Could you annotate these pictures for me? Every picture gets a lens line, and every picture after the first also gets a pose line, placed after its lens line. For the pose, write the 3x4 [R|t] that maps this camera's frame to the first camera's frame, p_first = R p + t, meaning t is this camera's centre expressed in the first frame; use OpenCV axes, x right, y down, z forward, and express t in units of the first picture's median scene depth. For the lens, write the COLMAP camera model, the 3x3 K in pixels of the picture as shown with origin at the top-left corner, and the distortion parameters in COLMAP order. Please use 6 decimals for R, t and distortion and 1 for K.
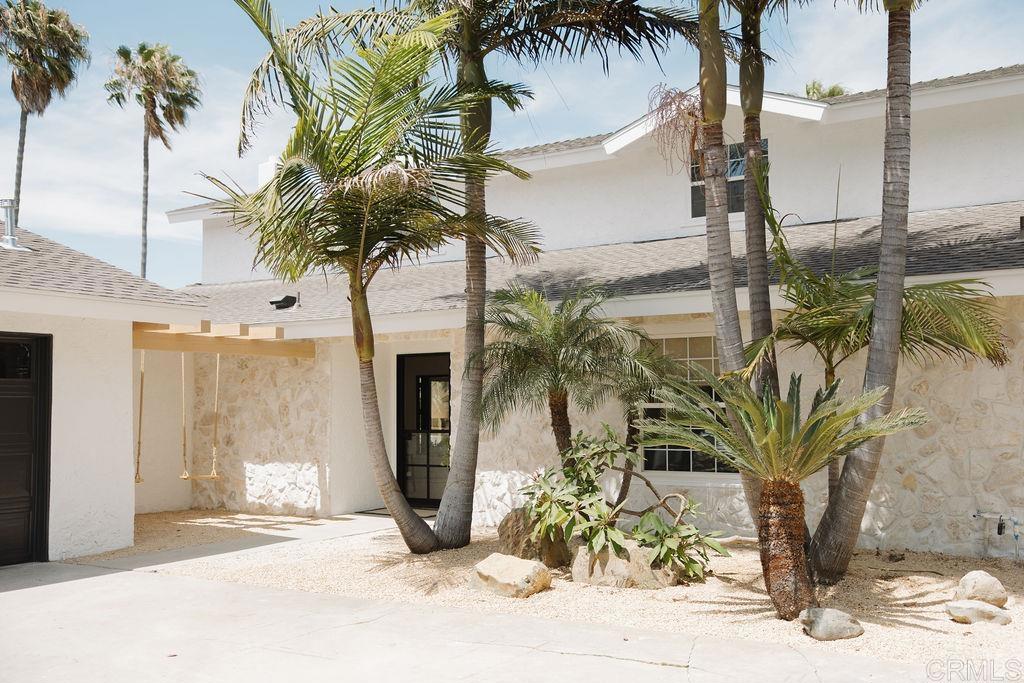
lens RADIAL K [[1035.0, 0, 513.3], [0, 1035.0, 340.9], [0, 0, 1]] dist [0.008335, 0.000000]
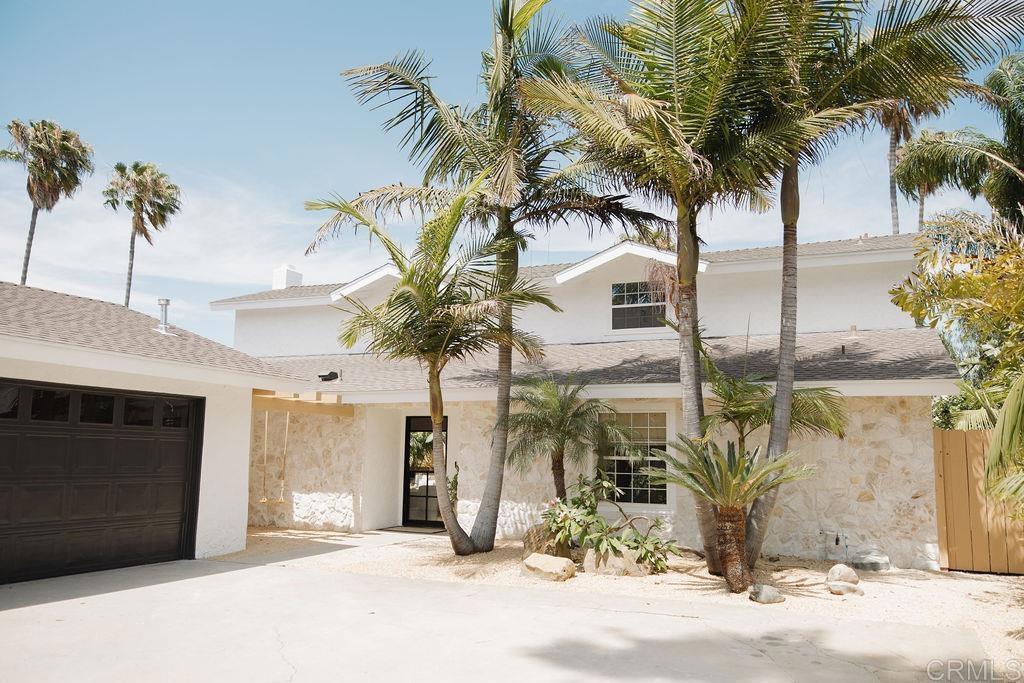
lens RADIAL K [[803.2, 0, 508.2], [0, 803.2, 343.1], [0, 0, 1]] dist [0.005953, -0.002289]
pose [[0.988034, 0.047059, 0.146881, -0.202535], [-0.035582, 0.996175, -0.079806, -0.005810], [-0.150075, 0.073625, 0.985930, -0.151837]]
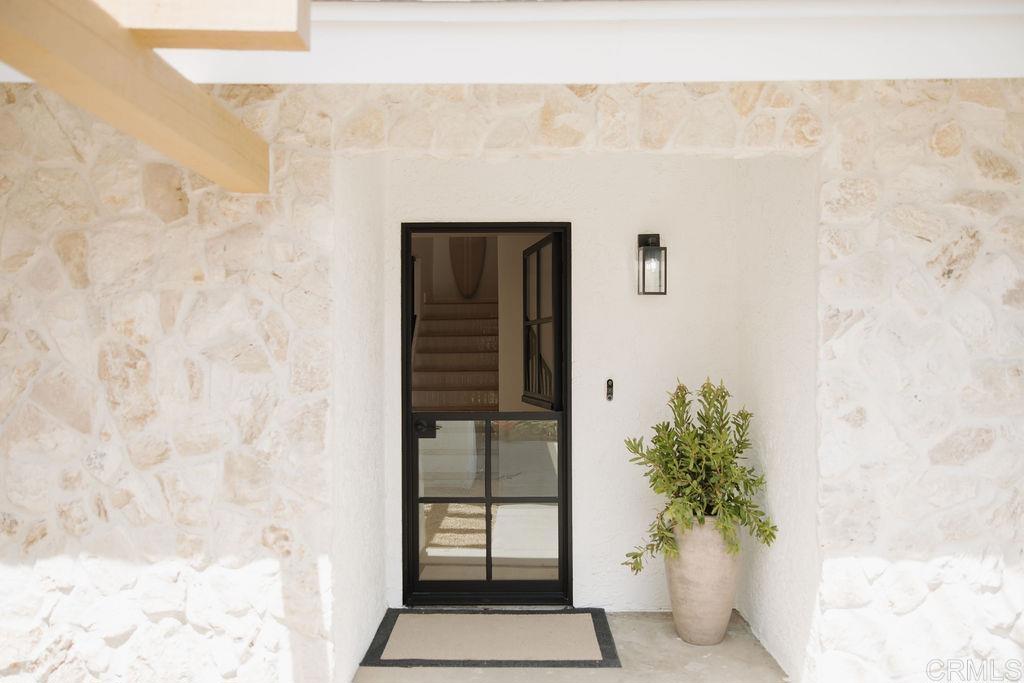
lens RADIAL K [[803.2, 0, 514.3], [0, 803.2, 346.1], [0, 0, 1]] dist [0.005953, -0.002289]
pose [[0.836919, 0.007427, 0.547277, -0.350413], [-0.040601, 0.997995, 0.048546, 0.062919], [-0.545819, -0.062850, 0.835543, 1.036900]]
